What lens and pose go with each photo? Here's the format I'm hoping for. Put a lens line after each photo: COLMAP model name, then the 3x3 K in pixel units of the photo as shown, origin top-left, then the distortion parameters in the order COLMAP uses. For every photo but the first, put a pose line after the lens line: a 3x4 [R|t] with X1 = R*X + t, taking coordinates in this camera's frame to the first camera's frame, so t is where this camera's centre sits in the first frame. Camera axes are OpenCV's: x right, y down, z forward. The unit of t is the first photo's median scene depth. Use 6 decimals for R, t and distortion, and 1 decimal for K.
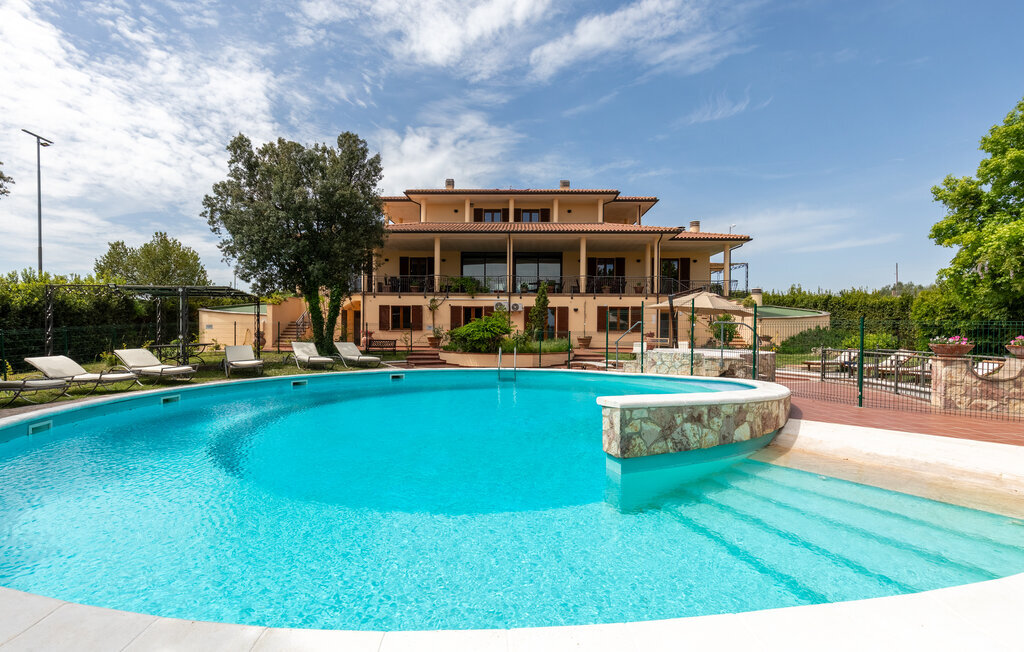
lens RADIAL K [[482.1, 0, 491.0], [0, 482.1, 322.9], [0, 0, 1]] dist [0.013215, -0.001121]
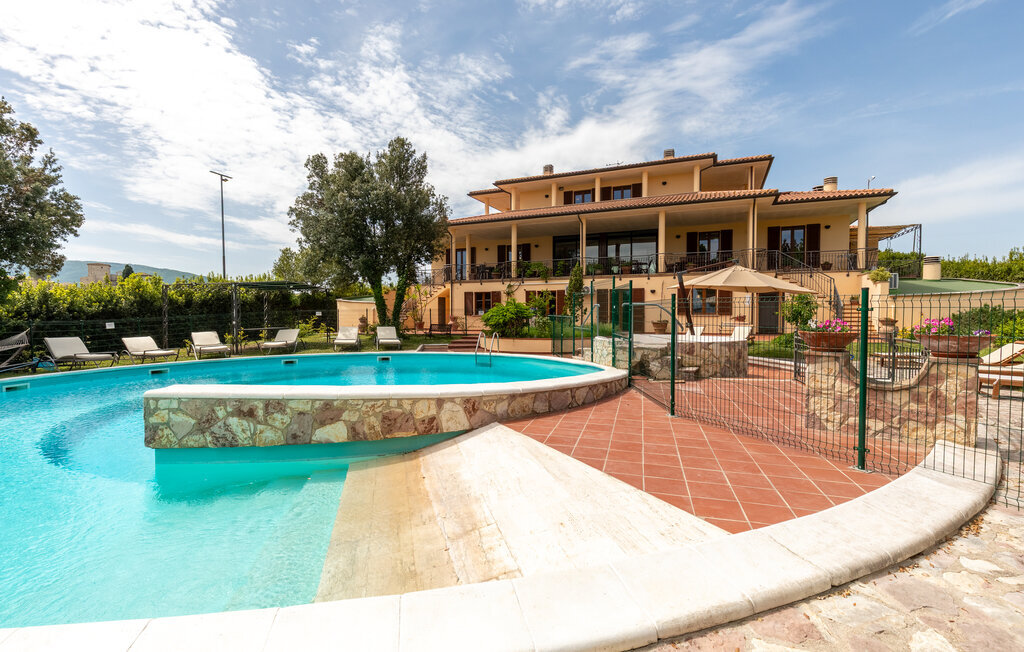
lens RADIAL K [[469.5, 0, 557.5], [0, 469.5, 314.7], [0, 0, 1]] dist [0.011545, -0.000309]
pose [[0.924410, -0.008019, -0.381316, 0.403084], [0.014567, 0.999792, 0.014288, 0.002210], [0.381122, -0.018763, 0.924334, 0.123344]]
